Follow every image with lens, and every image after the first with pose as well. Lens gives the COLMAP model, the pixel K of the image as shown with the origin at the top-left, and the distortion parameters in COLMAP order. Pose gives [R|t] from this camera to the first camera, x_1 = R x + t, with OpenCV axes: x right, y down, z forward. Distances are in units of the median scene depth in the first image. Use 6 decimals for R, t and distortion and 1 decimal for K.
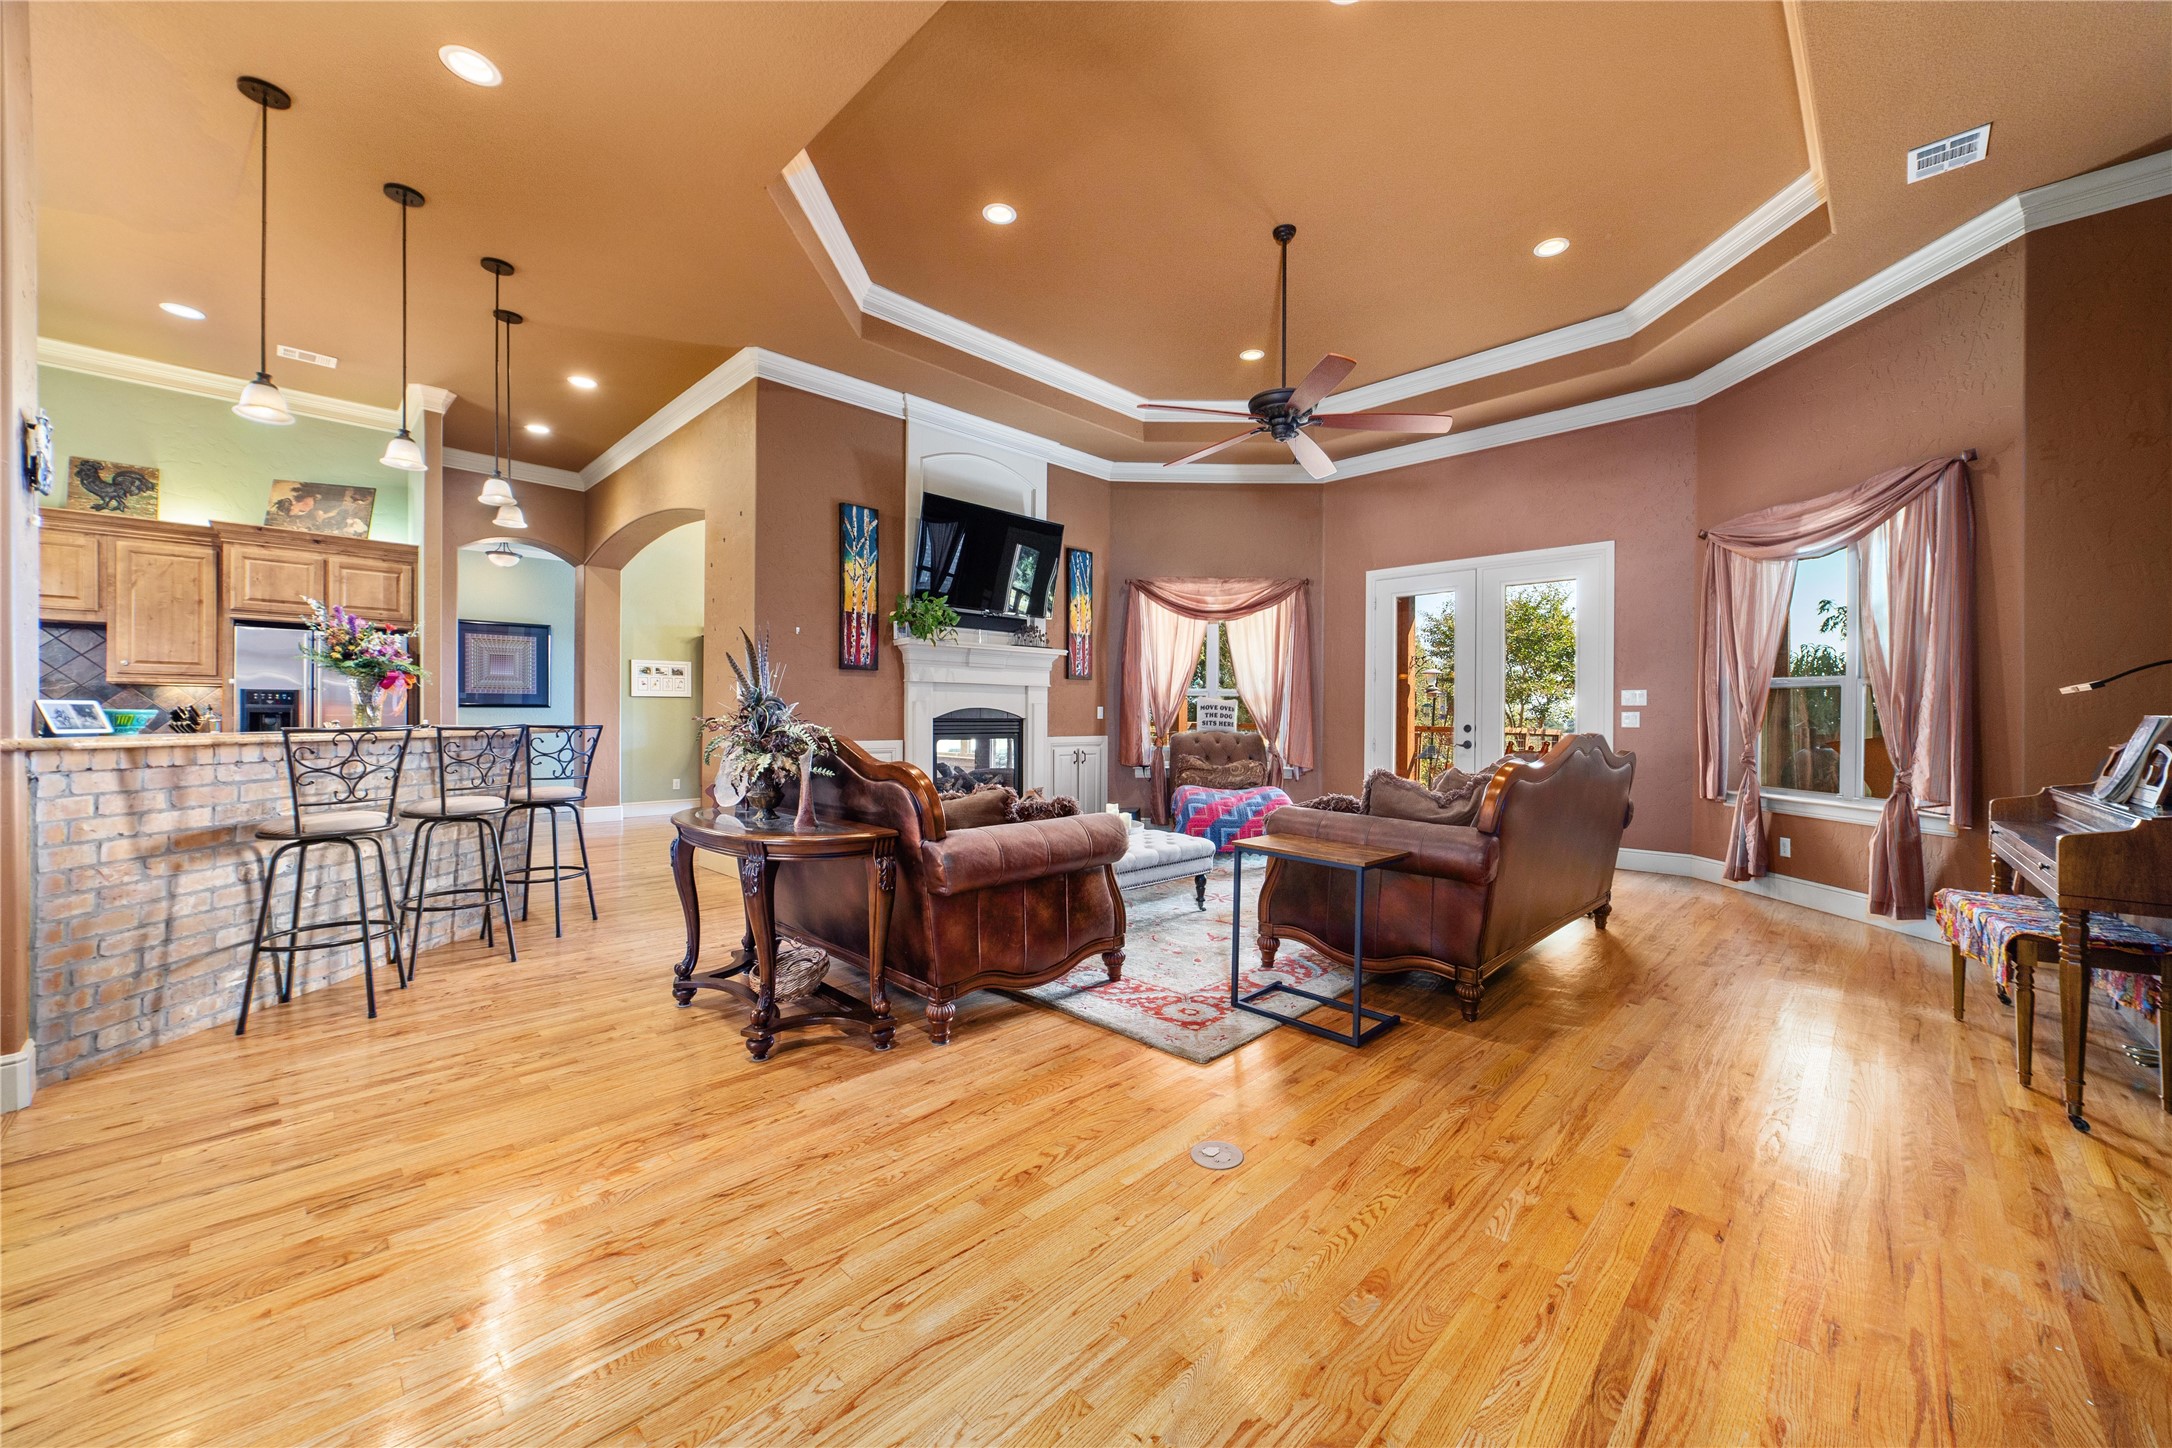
lens RADIAL K [[827.9, 0, 1088.4], [0, 827.9, 720.7], [0, 0, 1]] dist [-0.000767, -0.000007]
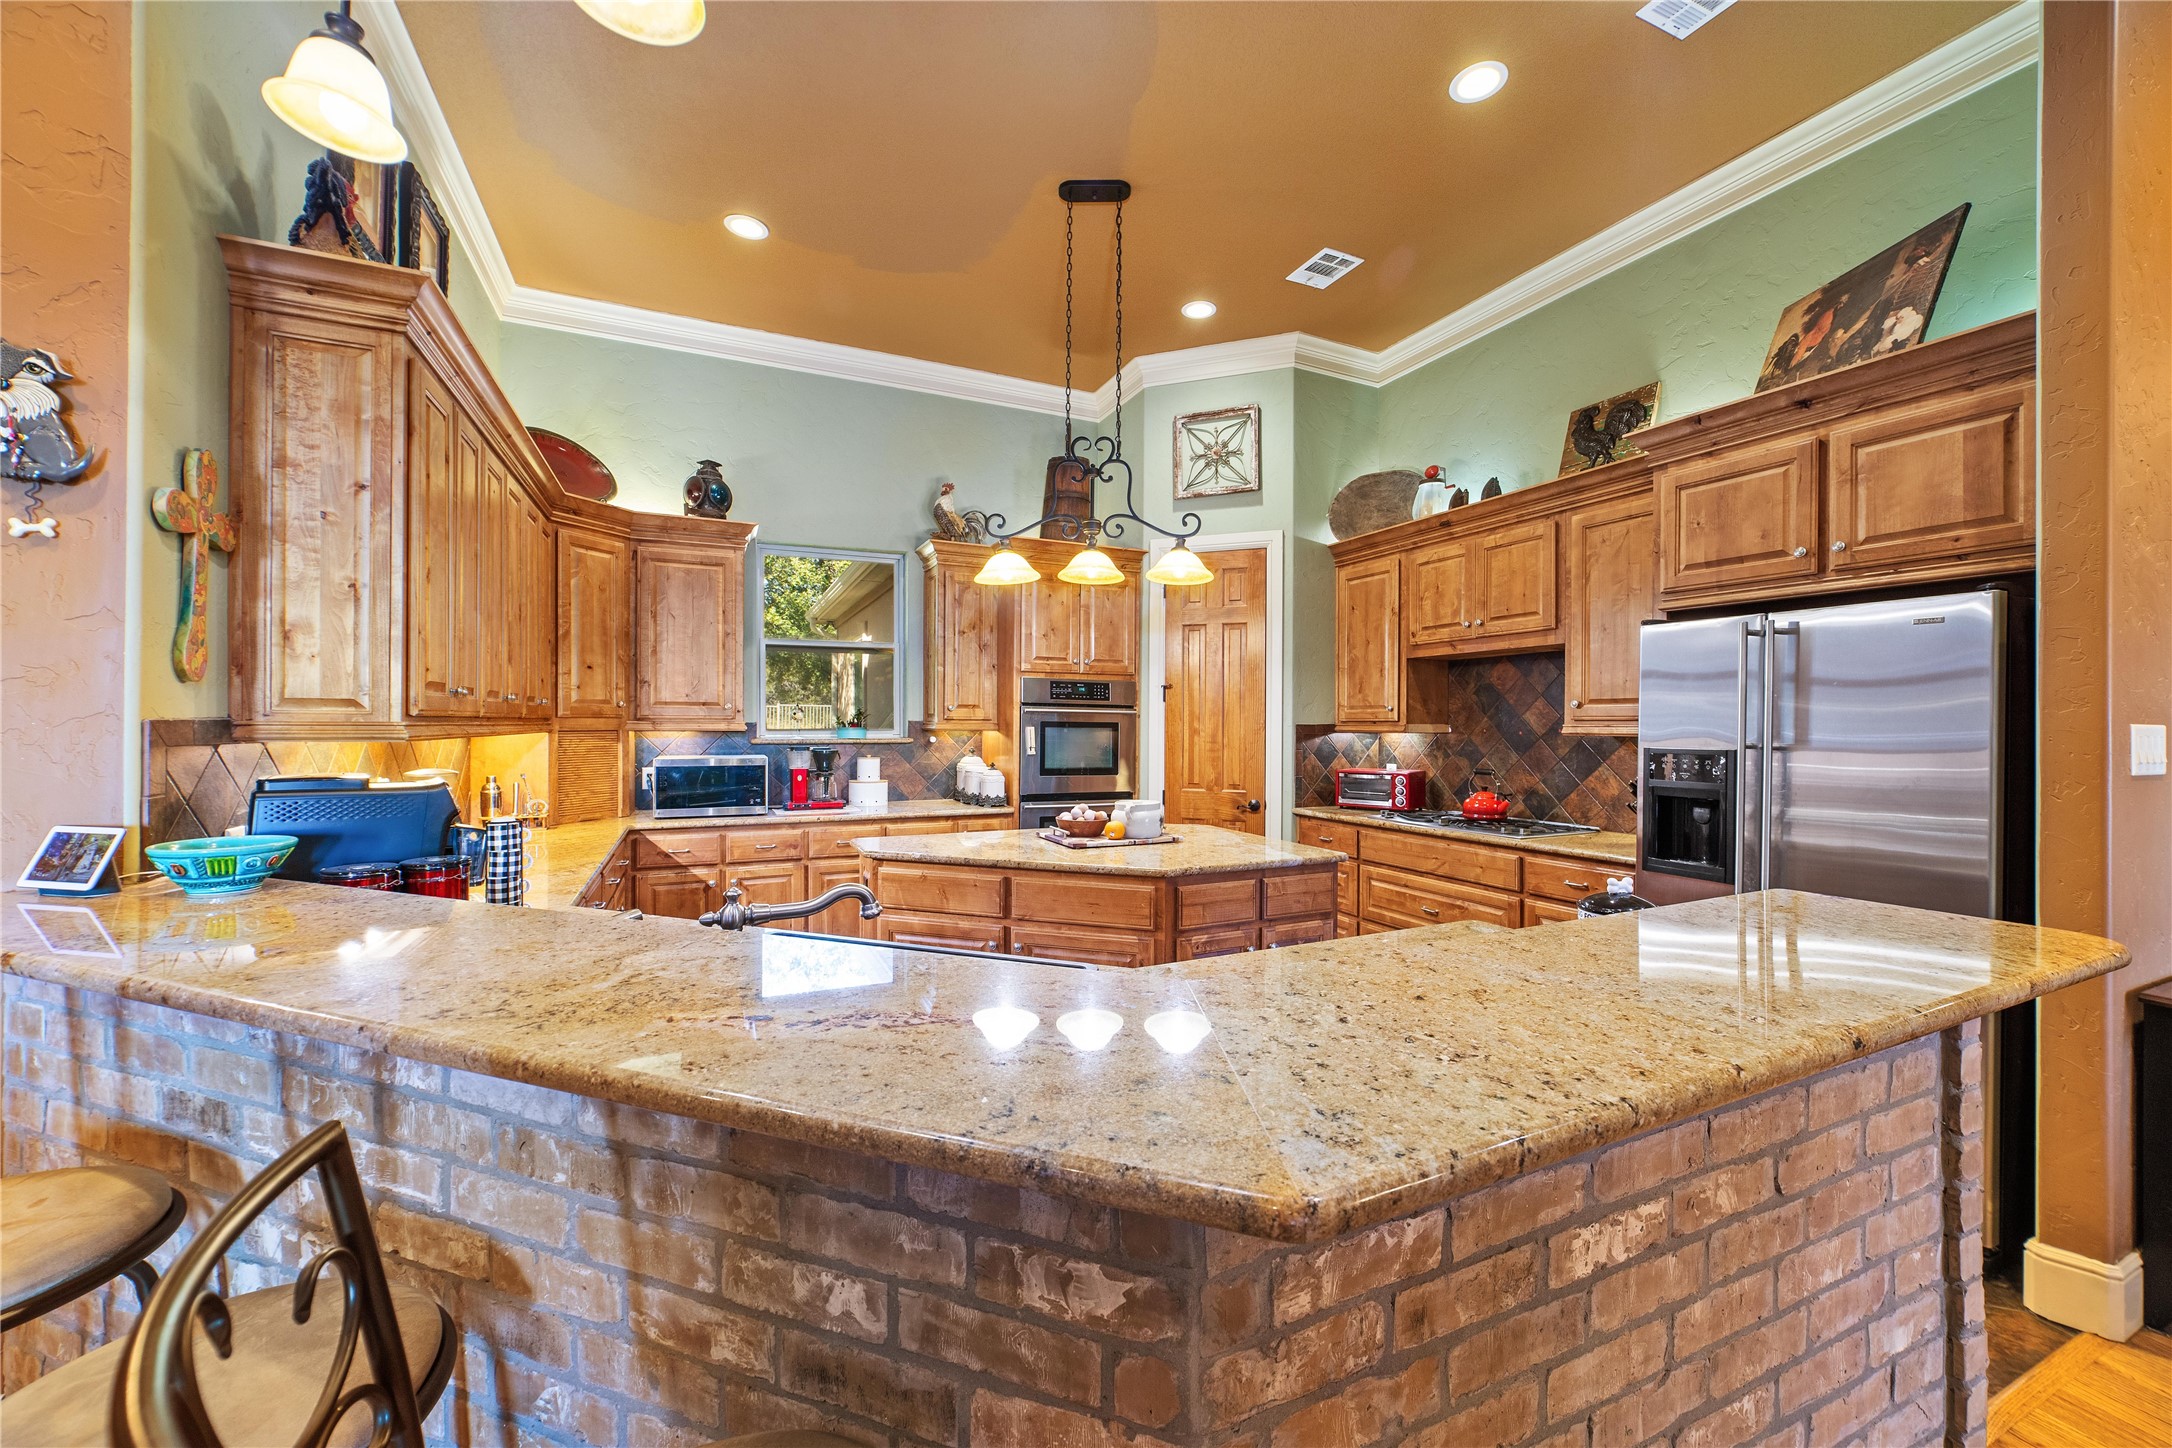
lens RADIAL K [[827.9, 0, 1088.2], [0, 827.9, 723.3], [0, 0, 1]] dist [-0.000767, -0.000007]
pose [[-0.342343, -0.007294, -0.939547, -0.404805], [-0.010144, 0.999940, -0.004066, -0.044986], [0.939520, 0.008139, -0.342397, 0.807927]]
